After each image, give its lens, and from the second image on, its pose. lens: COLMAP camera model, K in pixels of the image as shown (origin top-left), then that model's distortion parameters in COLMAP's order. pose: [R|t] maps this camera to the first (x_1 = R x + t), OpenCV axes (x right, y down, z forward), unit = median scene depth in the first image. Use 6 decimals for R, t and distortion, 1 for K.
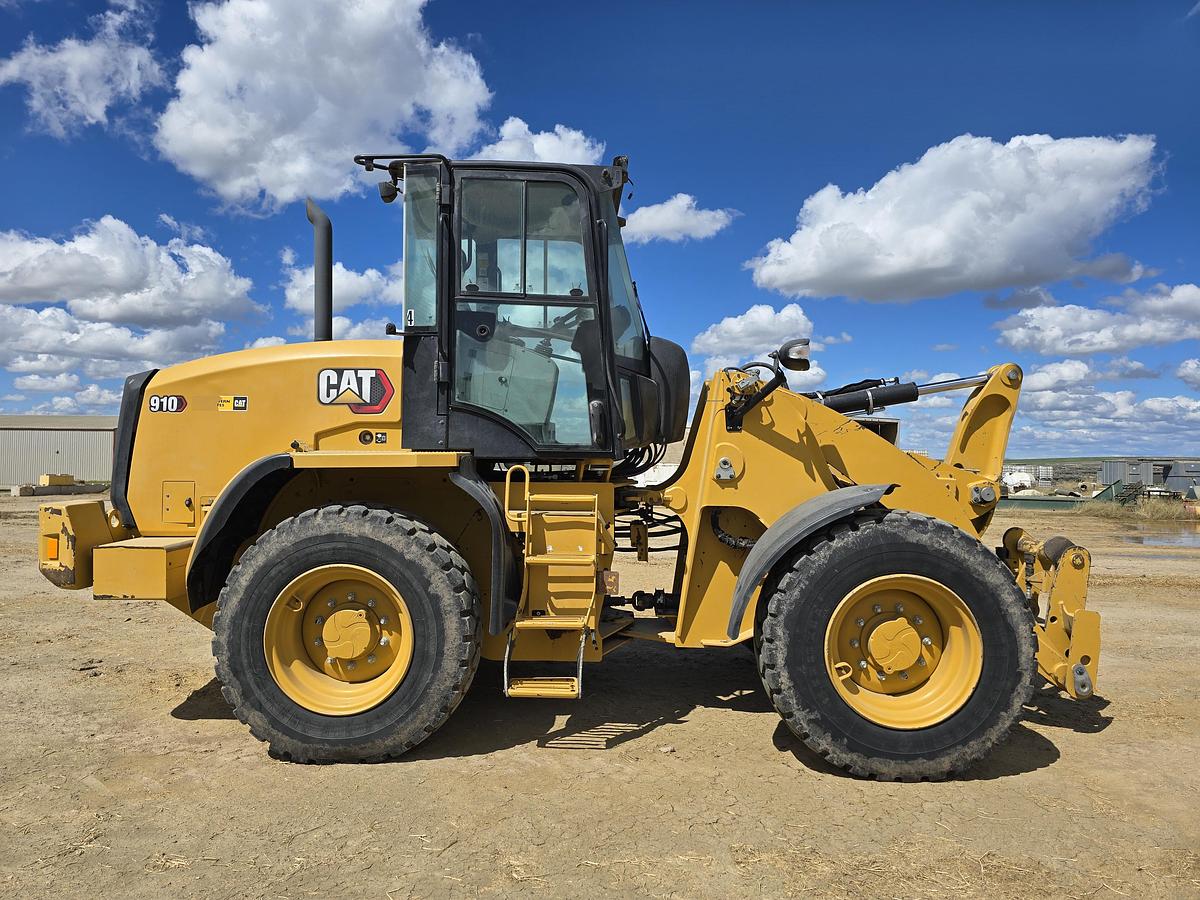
lens RADIAL K [[824.4, 0, 594.2], [0, 824.4, 455.1], [0, 0, 1]] dist [0.061686, -0.053066]
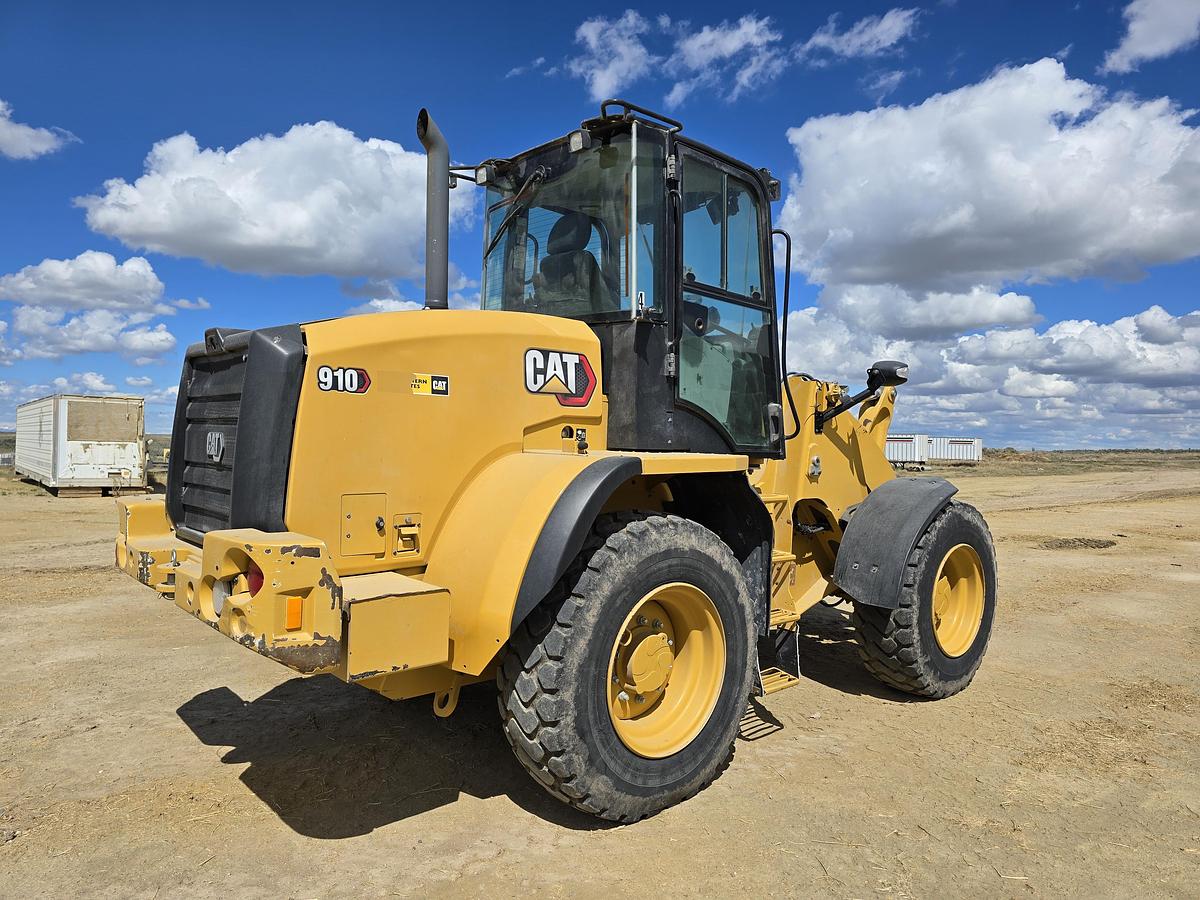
lens RADIAL K [[824.4, 0, 594.2], [0, 824.4, 455.1], [0, 0, 1]] dist [0.061686, -0.053066]
pose [[0.709322, -0.004157, 0.704872, -0.837420], [-0.017126, 0.999586, 0.023129, -0.019478], [-0.704676, -0.028477, 0.708957, 0.378594]]
